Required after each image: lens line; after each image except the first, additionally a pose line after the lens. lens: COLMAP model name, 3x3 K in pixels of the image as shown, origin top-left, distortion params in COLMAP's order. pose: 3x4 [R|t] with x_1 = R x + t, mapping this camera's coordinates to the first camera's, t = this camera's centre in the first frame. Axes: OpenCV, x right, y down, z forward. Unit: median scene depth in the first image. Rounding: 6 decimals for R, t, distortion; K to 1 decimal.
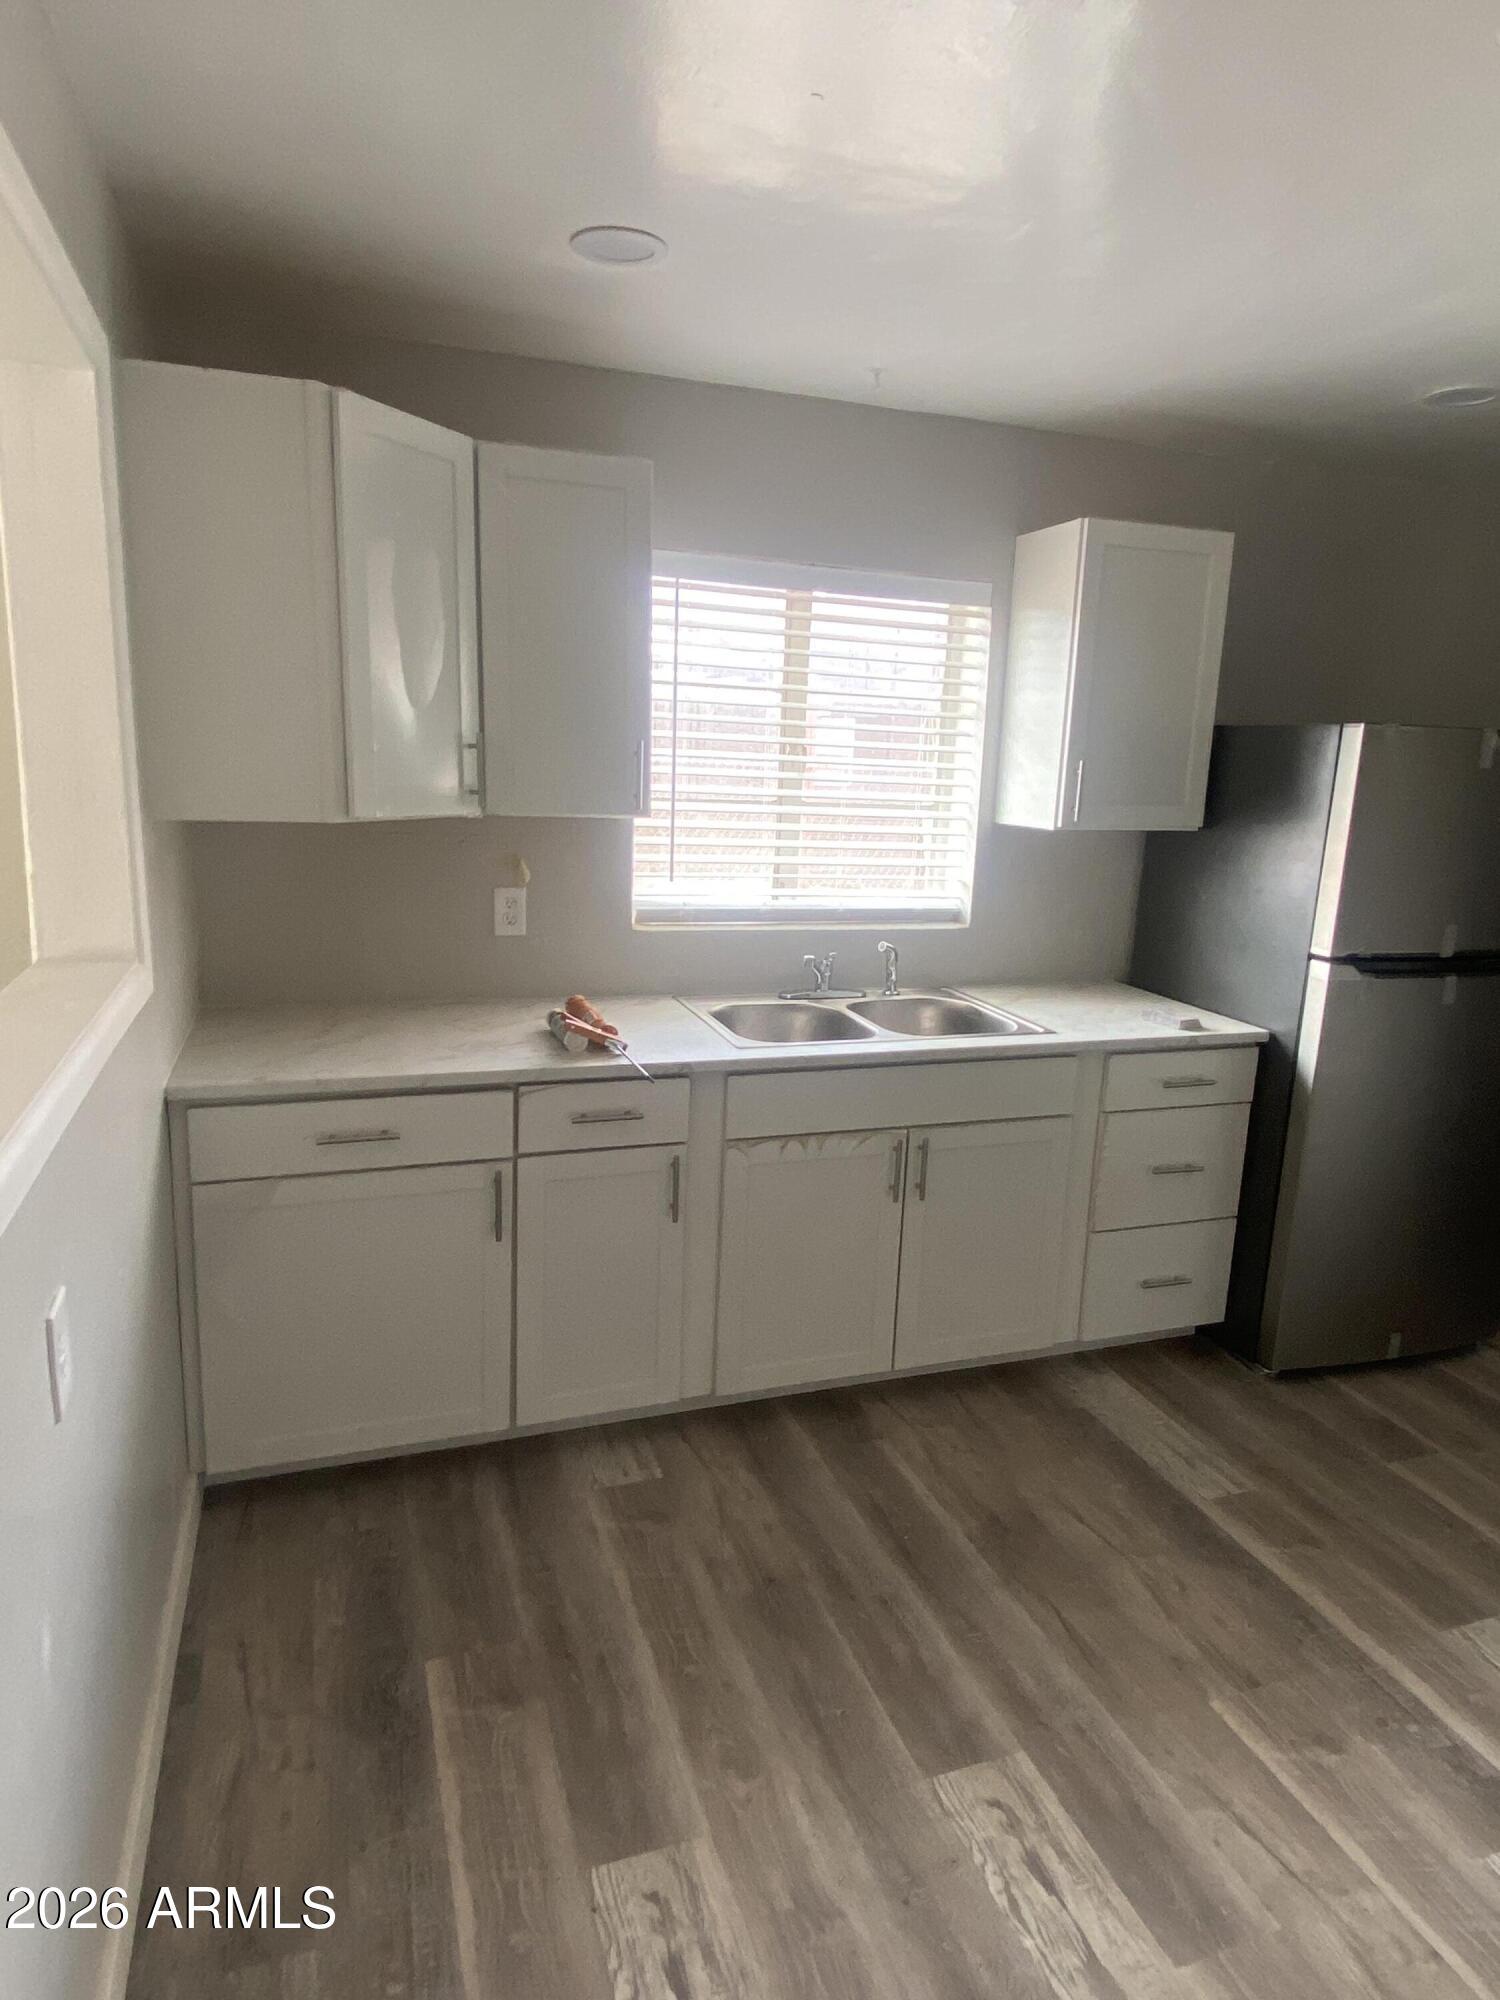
lens RADIAL K [[1192.6, 0, 759.1], [0, 1192.6, 1002.8], [0, 0, 1]] dist [0.064172, -0.050864]
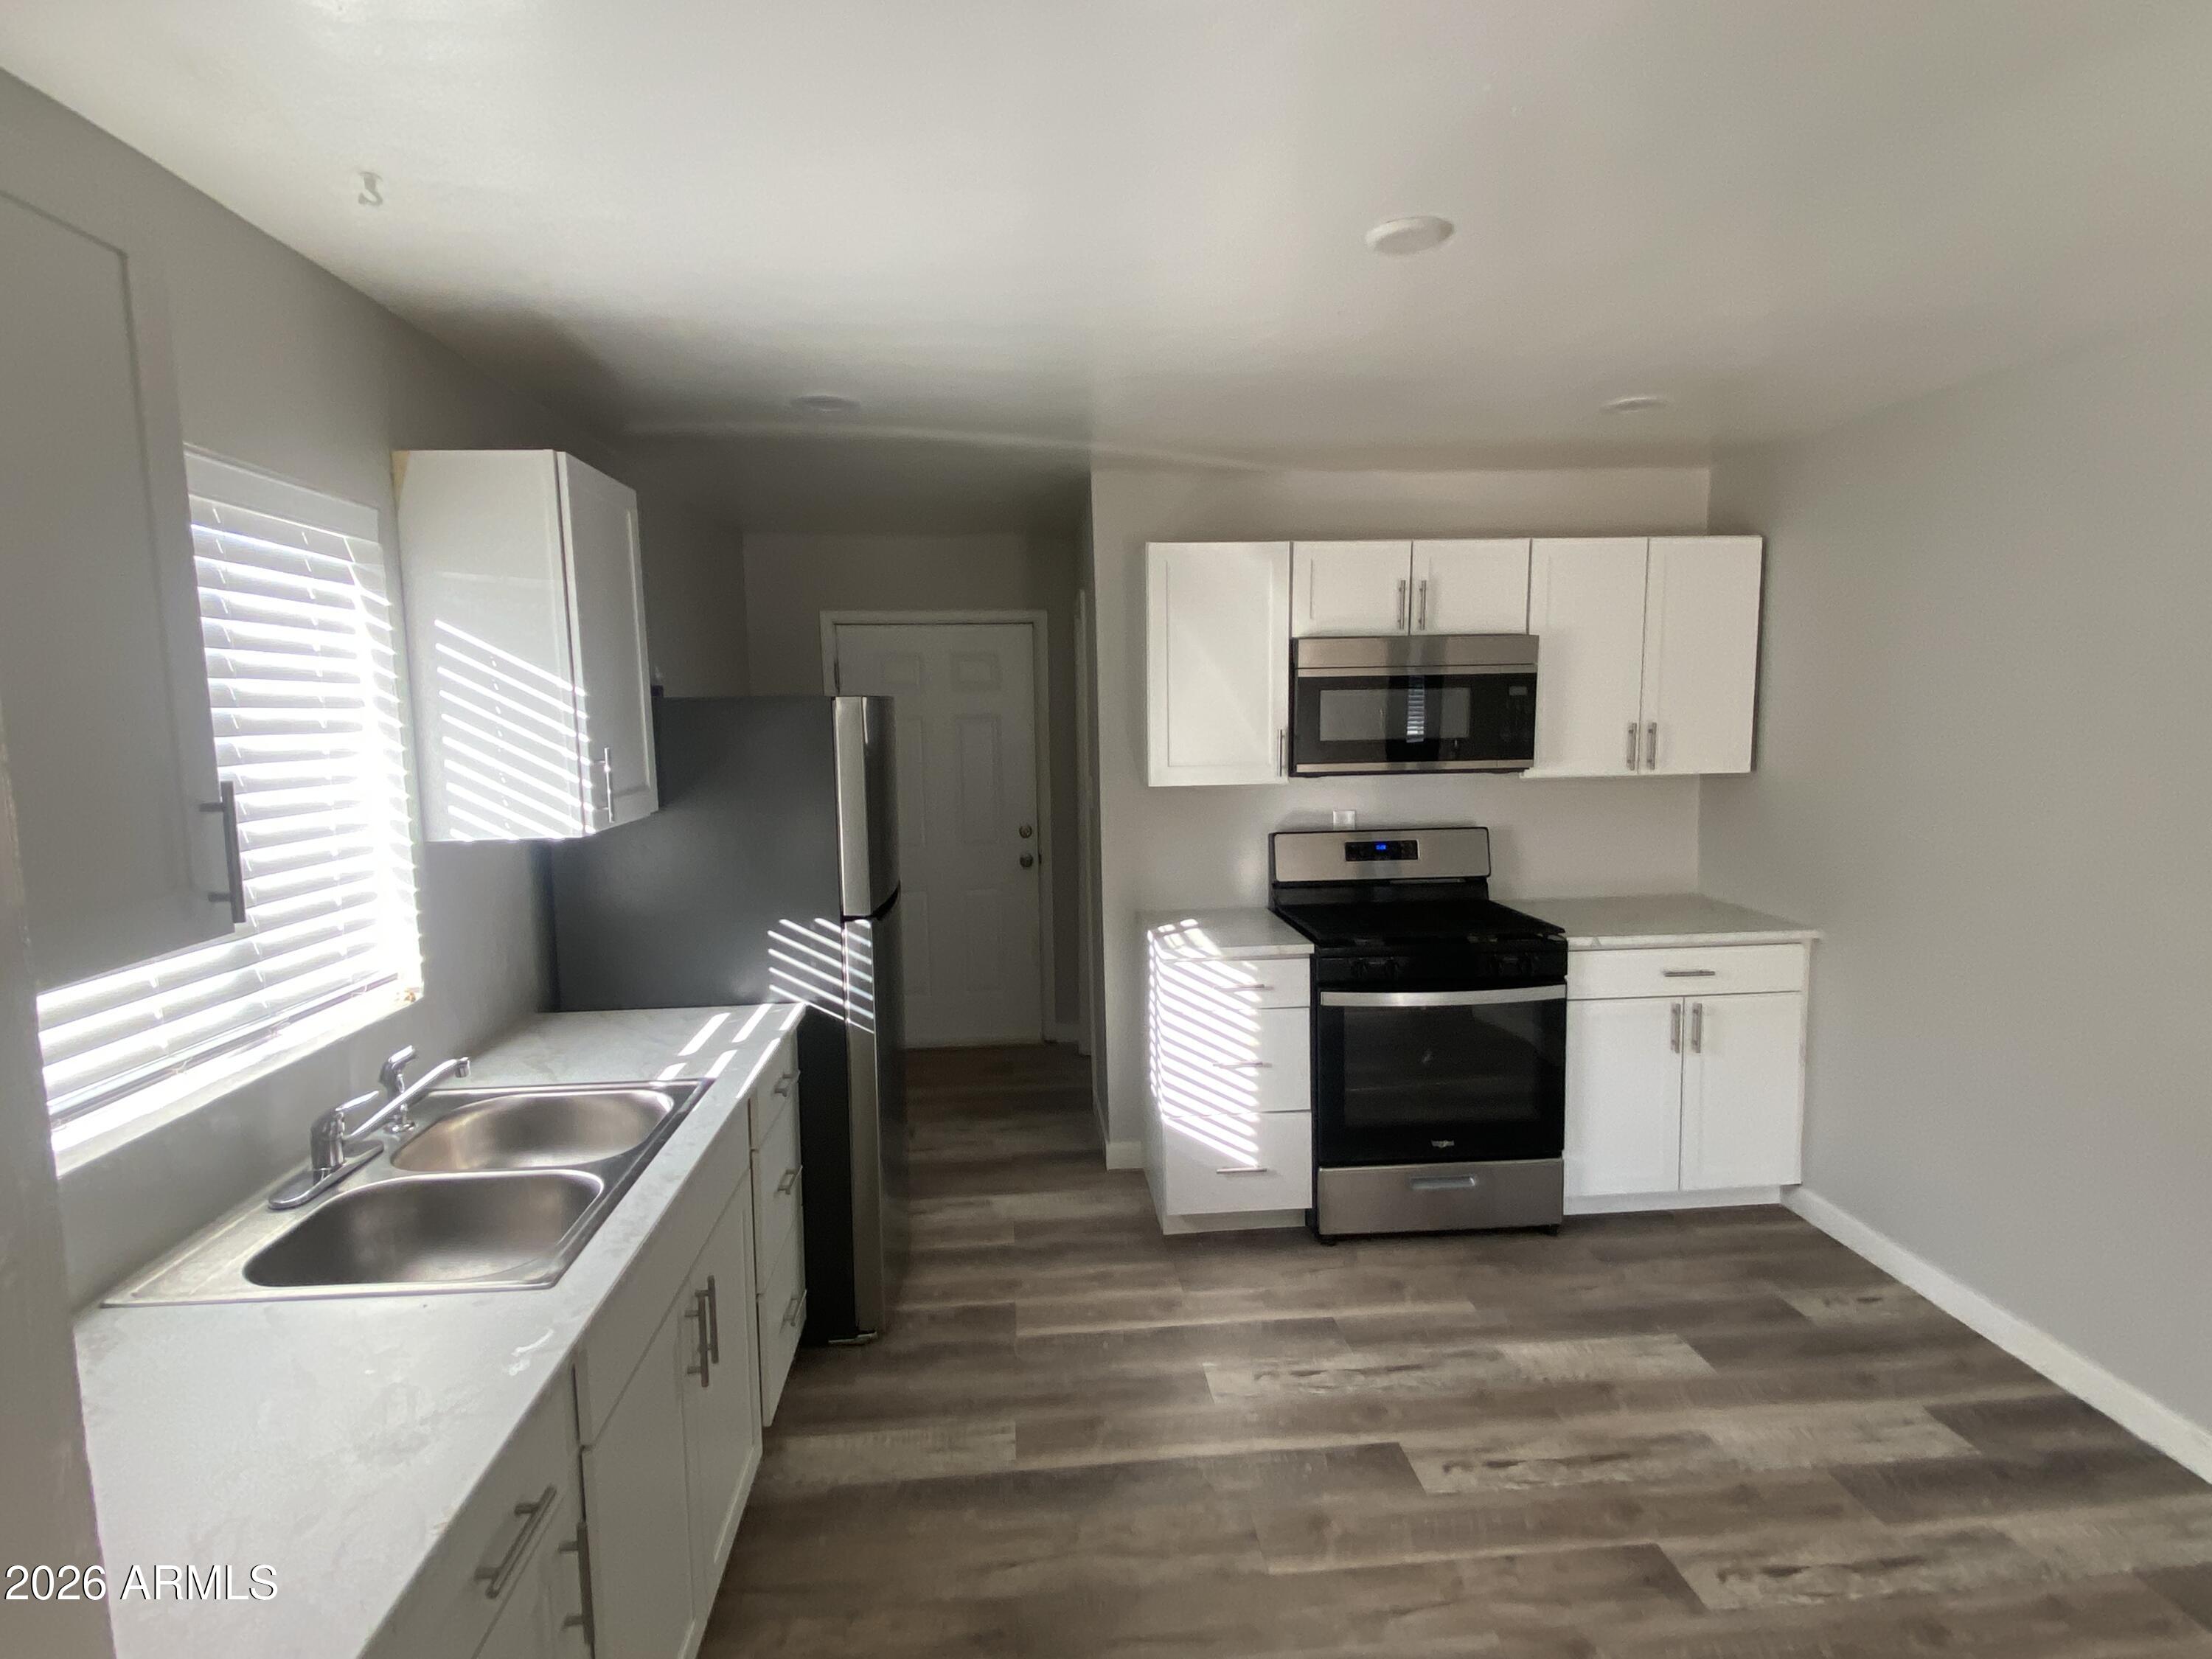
lens RADIAL K [[1151.3, 0, 1106.0], [0, 1151.3, 829.5], [0, 0, 1]] dist [-0.003426, -0.001007]
pose [[0.261145, -0.143350, 0.954596, -0.464757], [0.228746, 0.969935, 0.083076, -0.164766], [-0.937805, 0.196665, 0.286084, 0.577596]]
